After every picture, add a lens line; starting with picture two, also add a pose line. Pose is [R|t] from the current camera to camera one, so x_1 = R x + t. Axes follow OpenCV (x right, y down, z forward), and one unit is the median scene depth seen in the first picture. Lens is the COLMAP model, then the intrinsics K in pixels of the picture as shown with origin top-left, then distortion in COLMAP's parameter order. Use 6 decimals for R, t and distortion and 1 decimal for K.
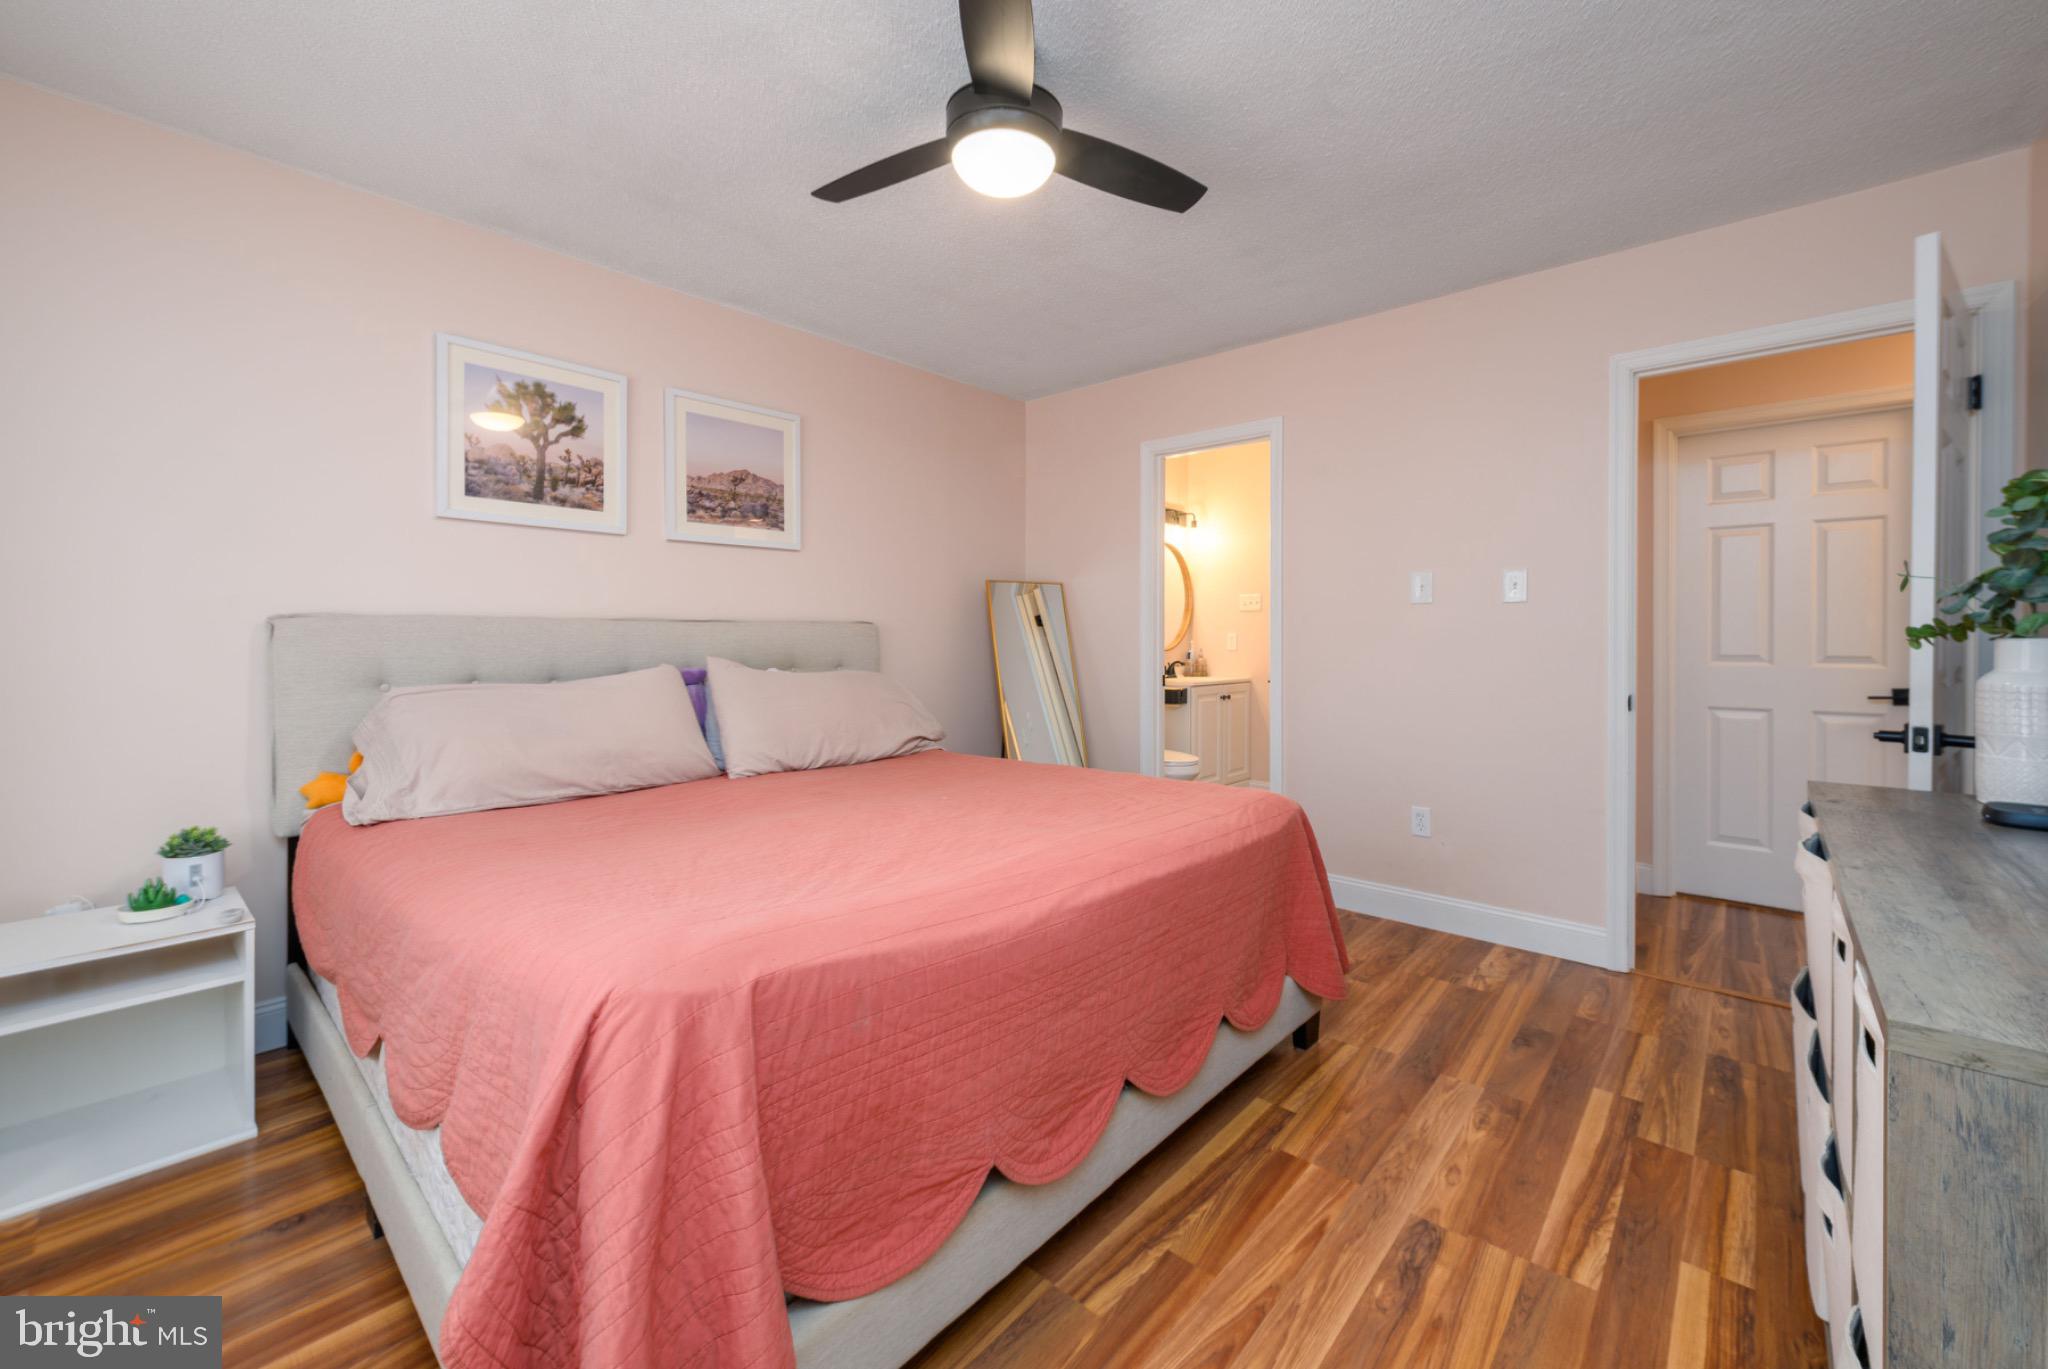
lens RADIAL K [[842.0, 0, 995.0], [0, 842.0, 648.3], [0, 0, 1]] dist [0.003282, 0.000089]
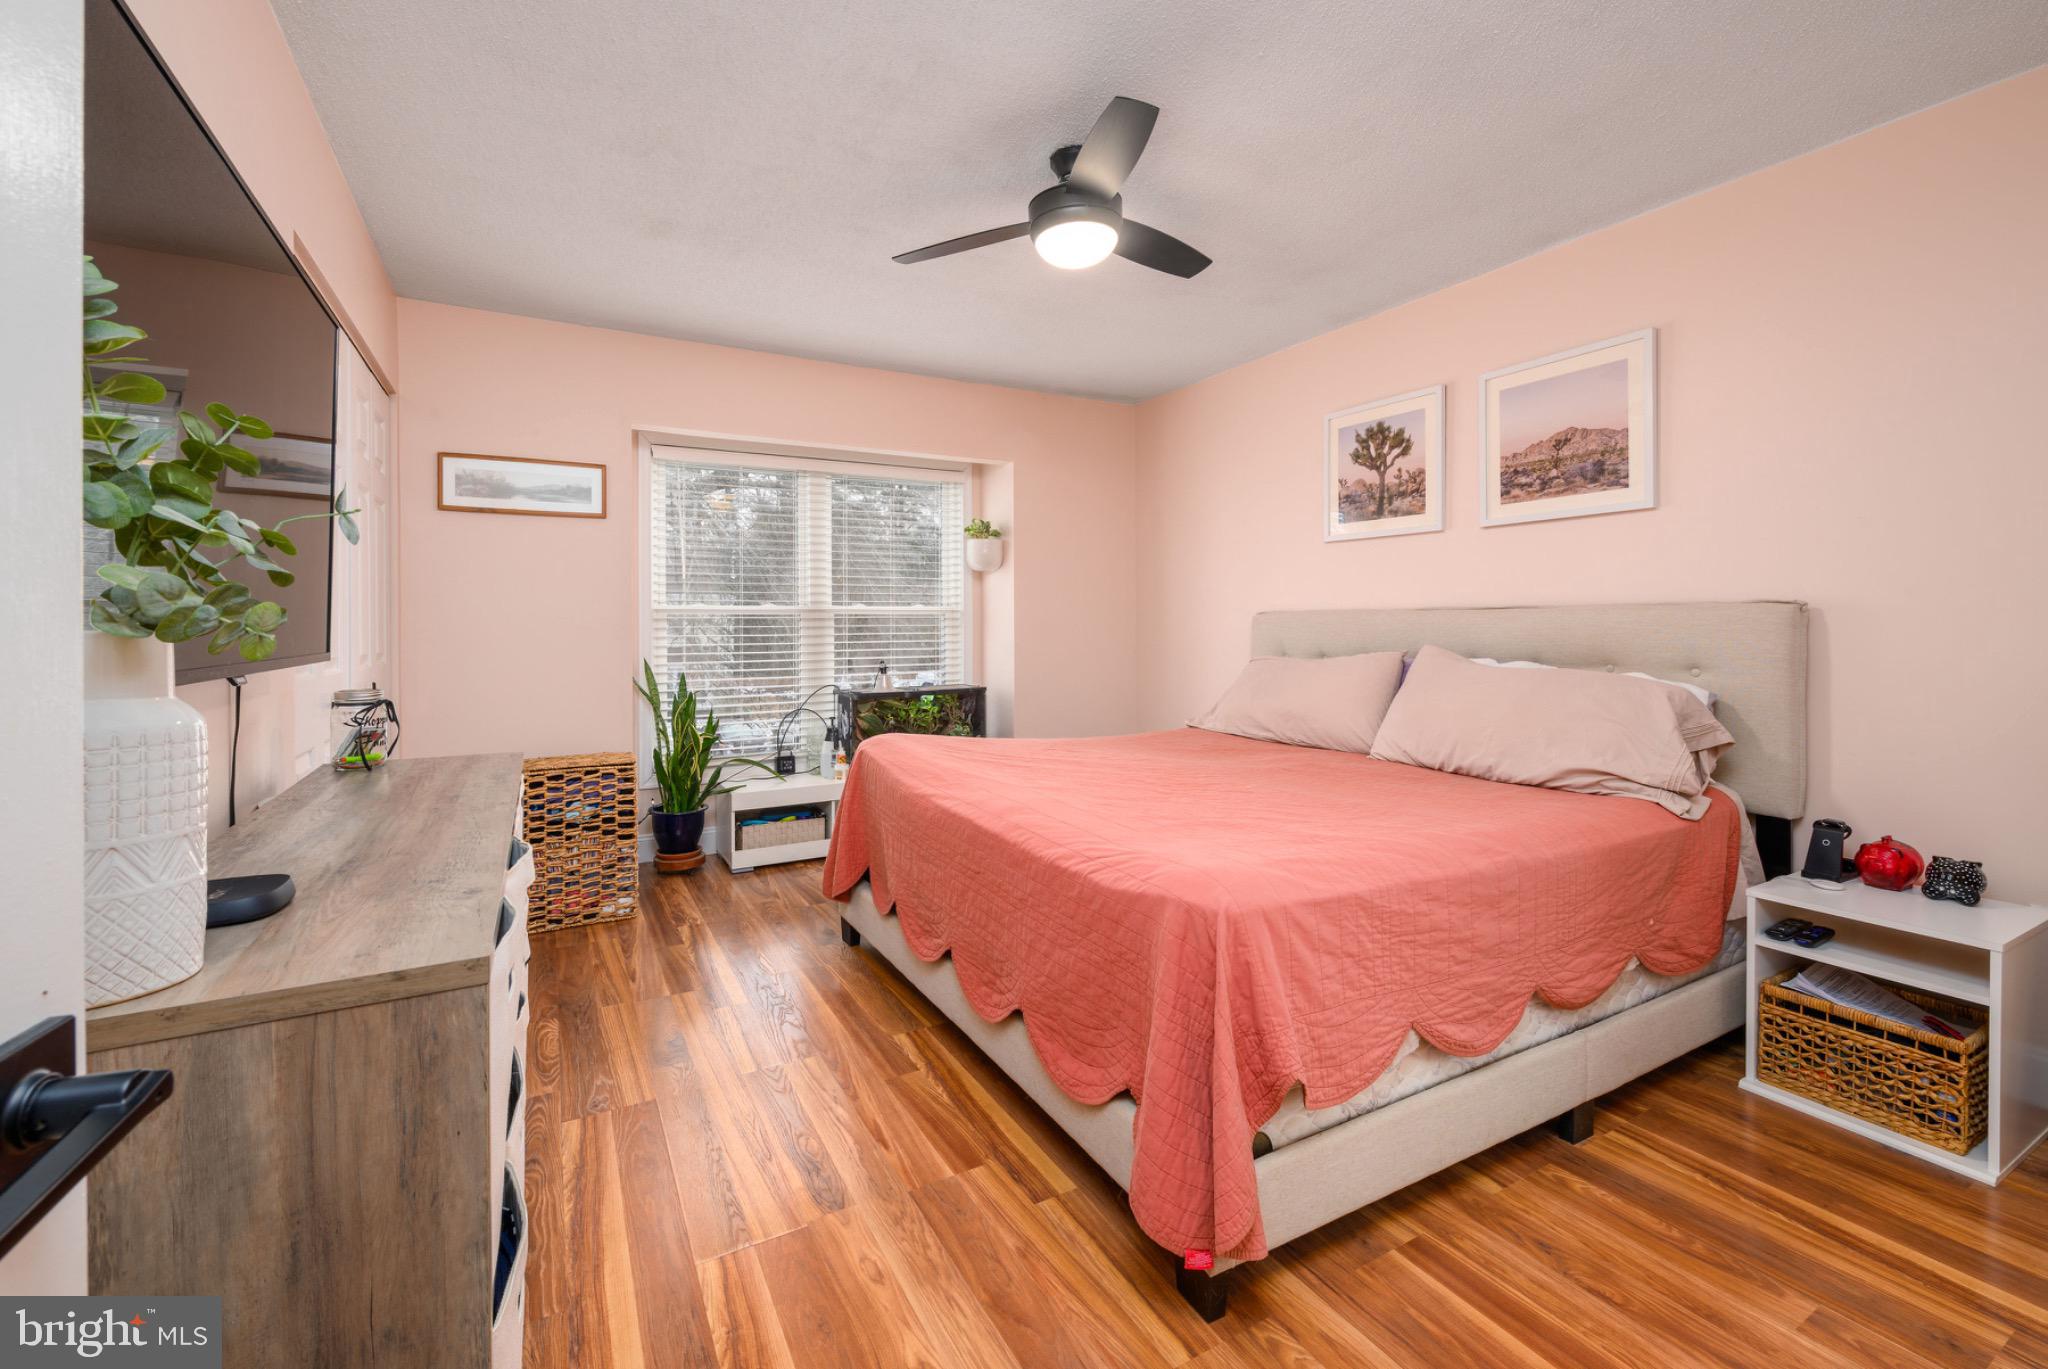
lens RADIAL K [[842.0, 0, 1000.7], [0, 842.0, 617.1], [0, 0, 1]] dist [0.003282, 0.000089]
pose [[-0.332977, -0.009605, -0.942886, 0.814755], [-0.013843, 0.999890, -0.005298, -0.010698], [0.942833, 0.011288, -0.333073, 0.876666]]
